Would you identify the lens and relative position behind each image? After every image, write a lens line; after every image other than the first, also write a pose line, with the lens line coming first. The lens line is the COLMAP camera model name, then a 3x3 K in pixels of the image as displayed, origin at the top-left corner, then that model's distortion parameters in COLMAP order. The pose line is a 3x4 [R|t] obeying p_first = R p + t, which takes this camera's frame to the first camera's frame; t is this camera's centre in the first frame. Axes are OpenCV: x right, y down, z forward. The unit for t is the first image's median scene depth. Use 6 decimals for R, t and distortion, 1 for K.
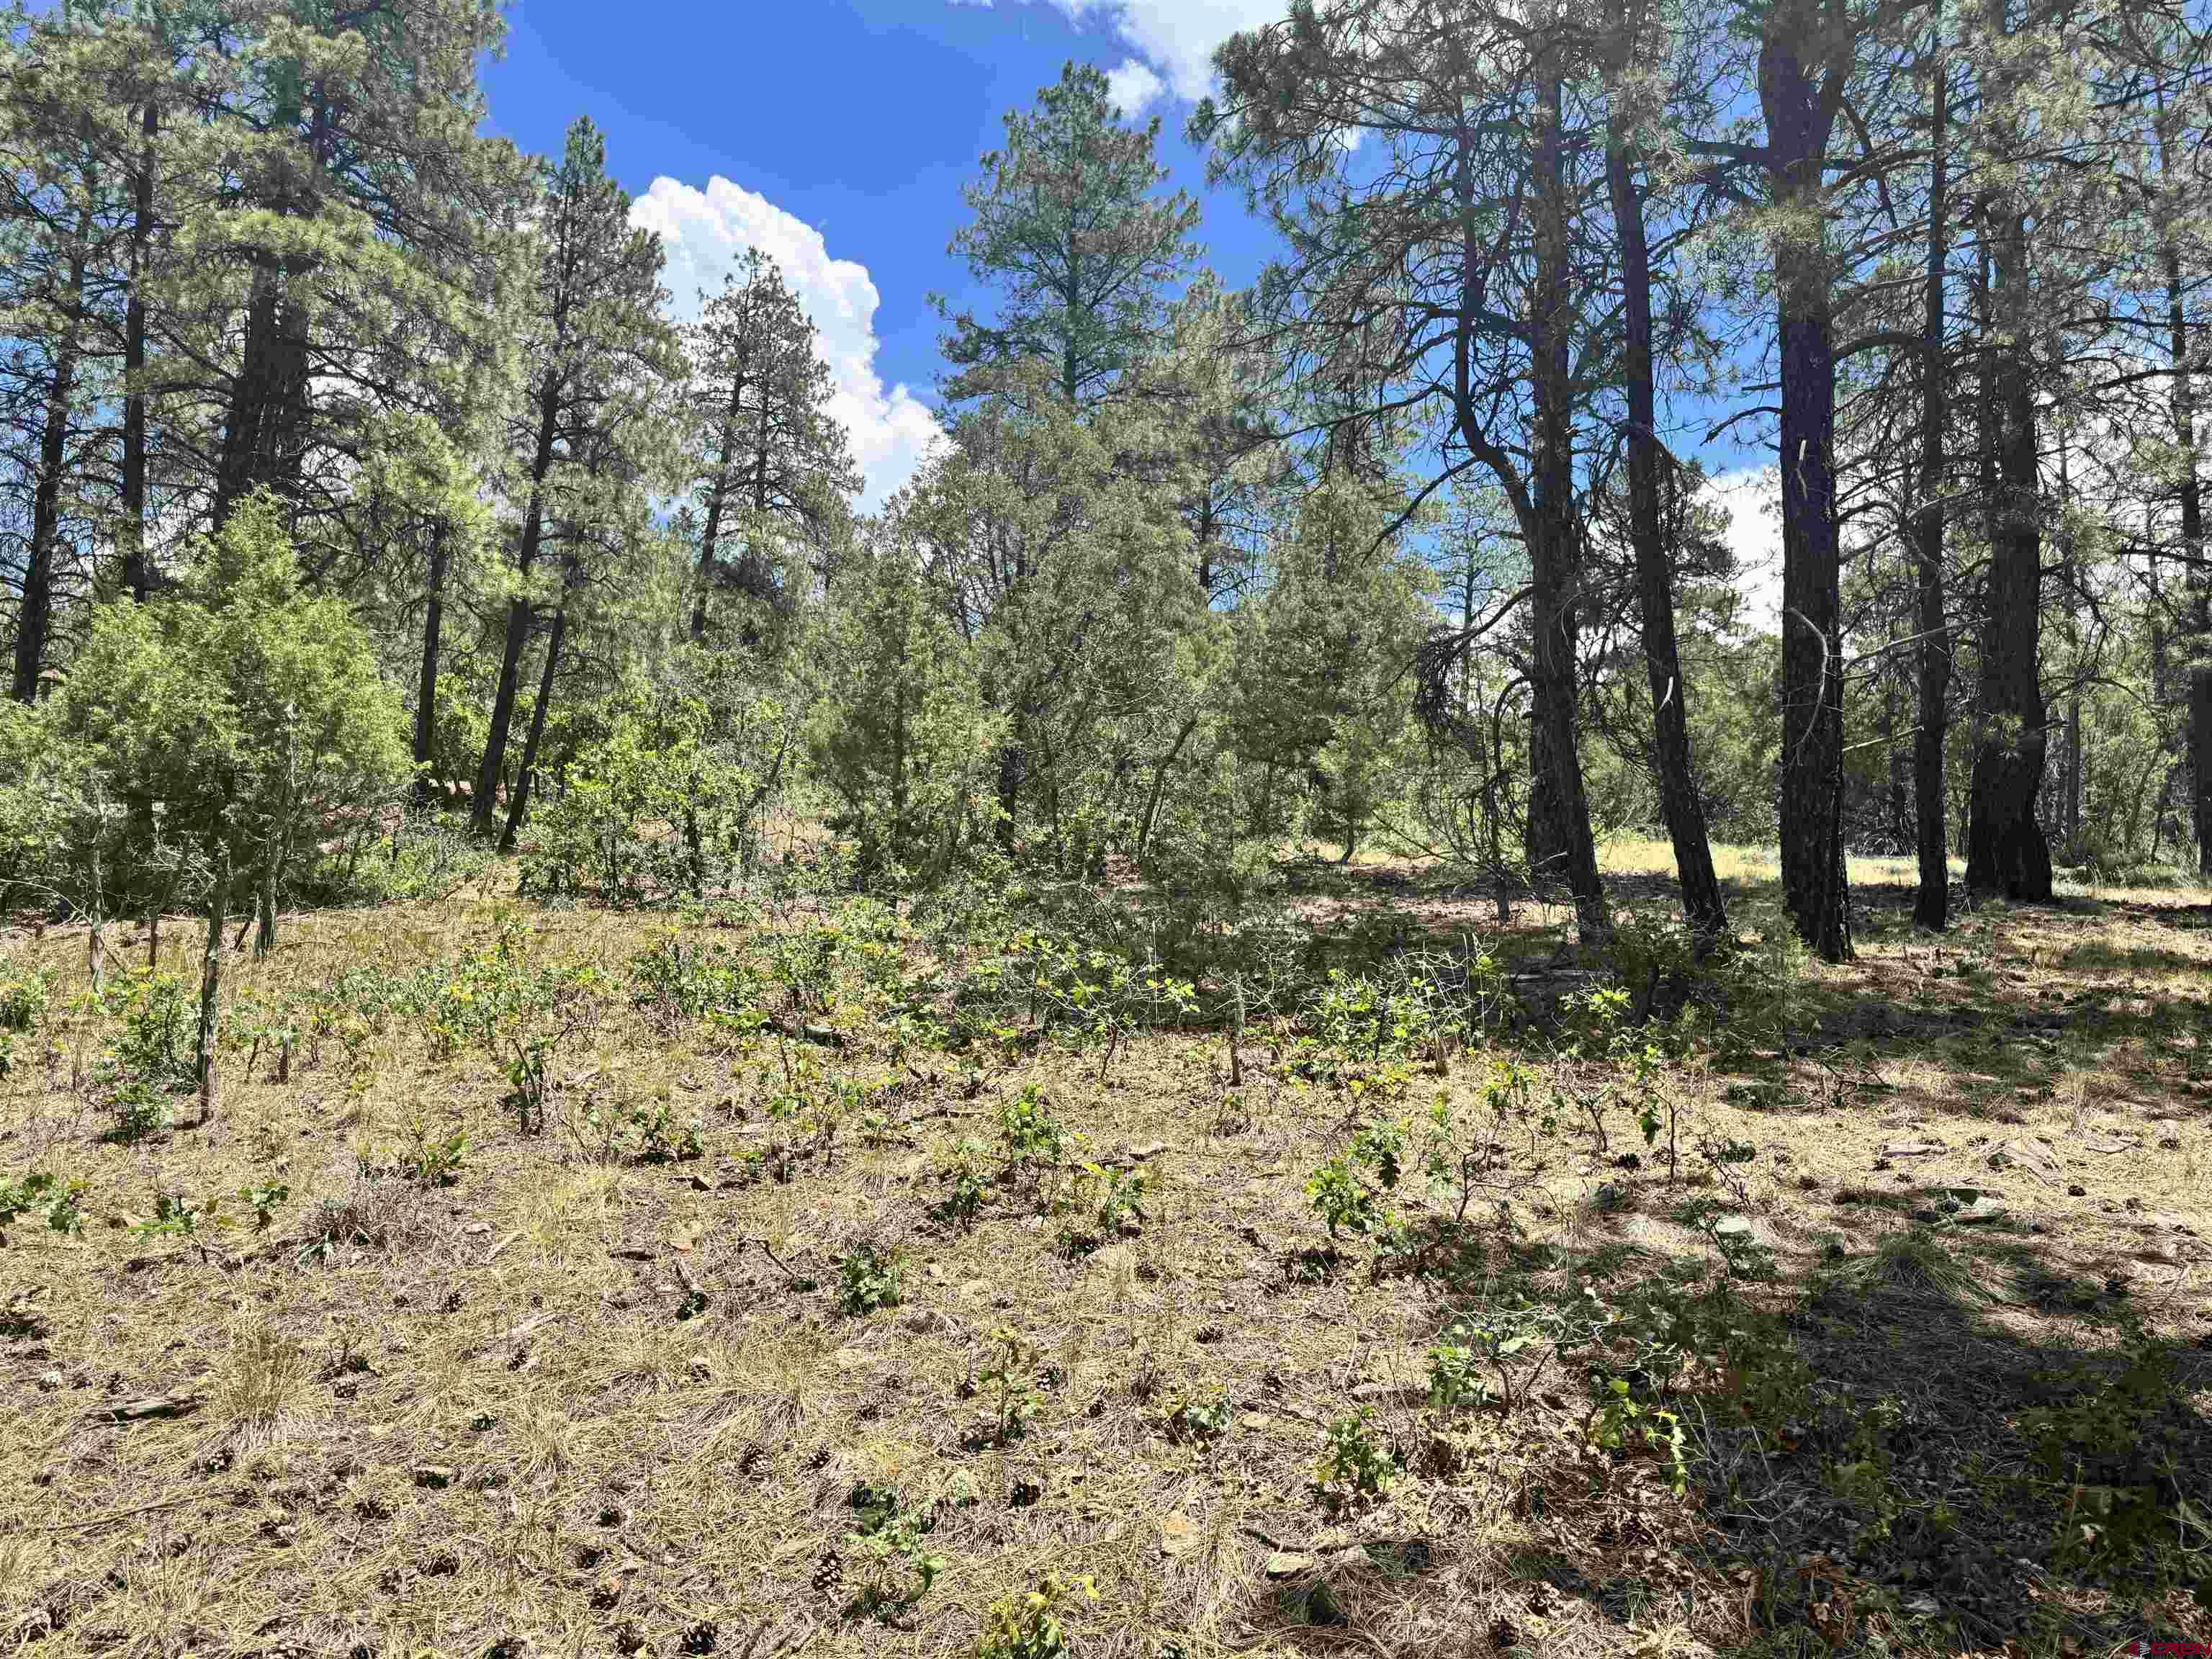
lens RADIAL K [[1584.4, 0, 1051.6], [0, 1584.4, 834.1], [0, 0, 1]] dist [0.071868, -0.122949]
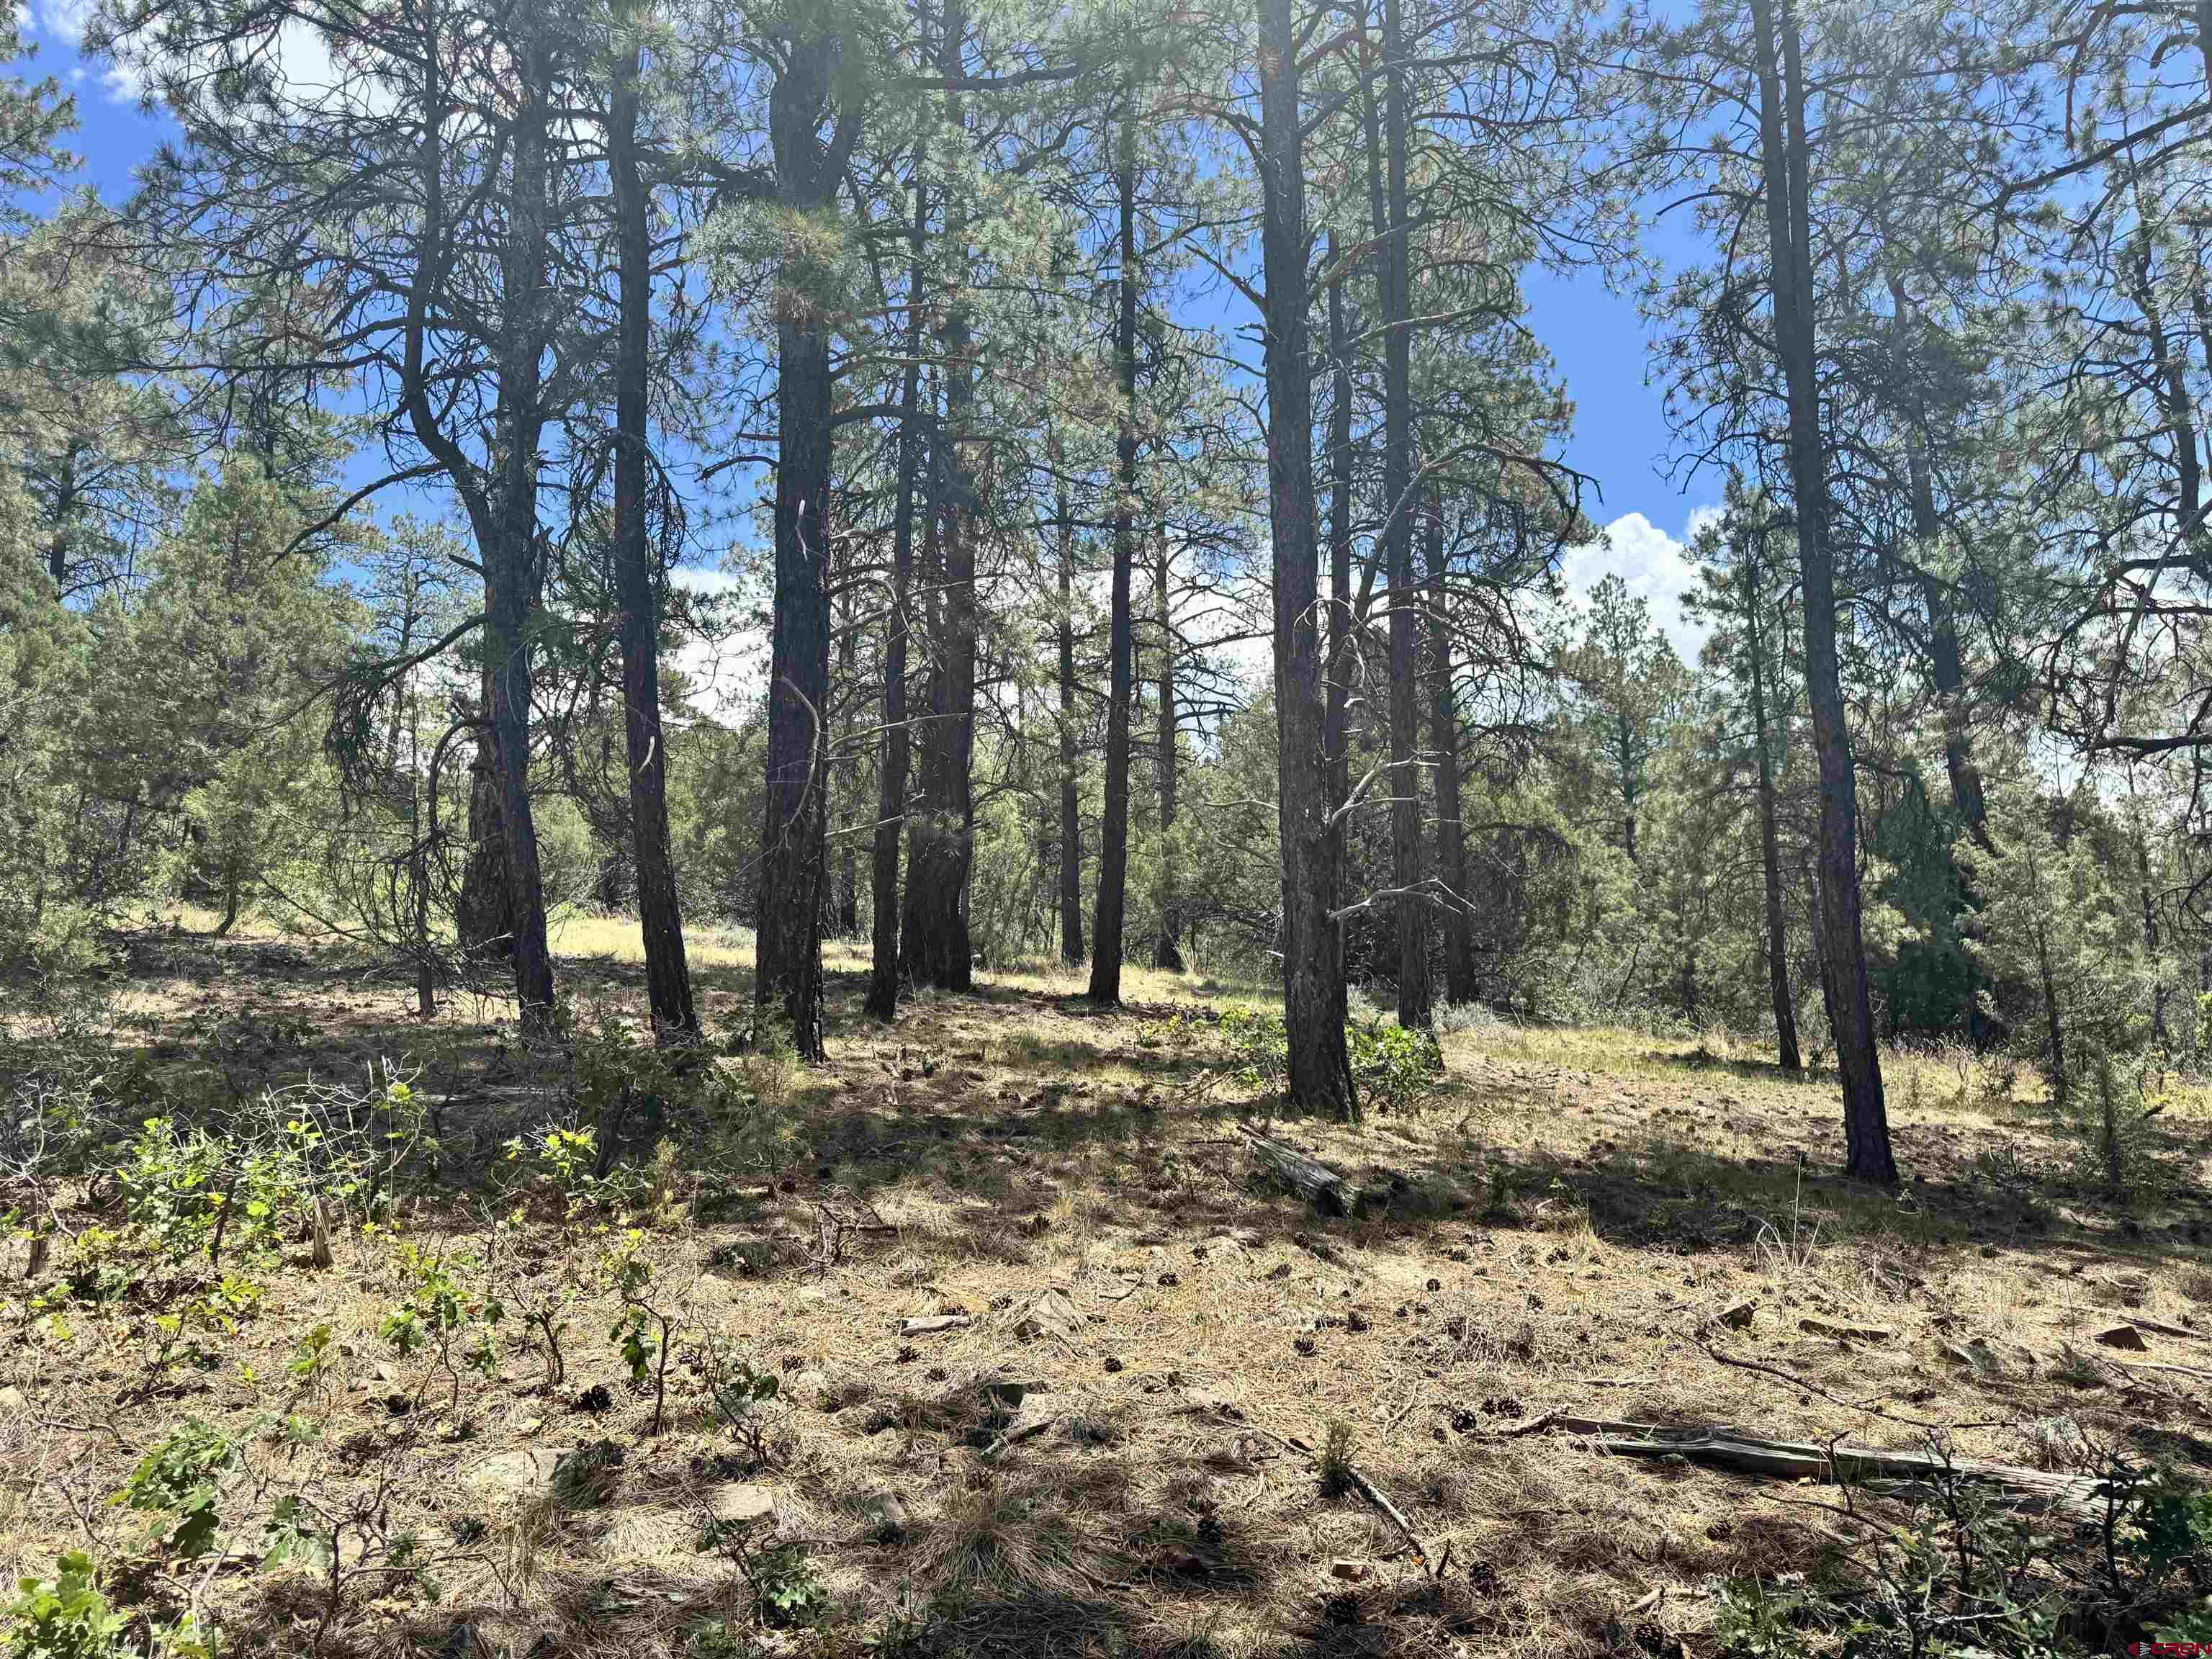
lens RADIAL K [[1554.3, 0, 1103.8], [0, 1554.3, 815.1], [0, 0, 1]] dist [0.038763, -0.043026]
pose [[0.774372, 0.069982, 0.628849, 0.051302], [-0.035270, 0.997094, -0.067530, -0.007347], [-0.631747, 0.030114, 0.774590, 0.194247]]
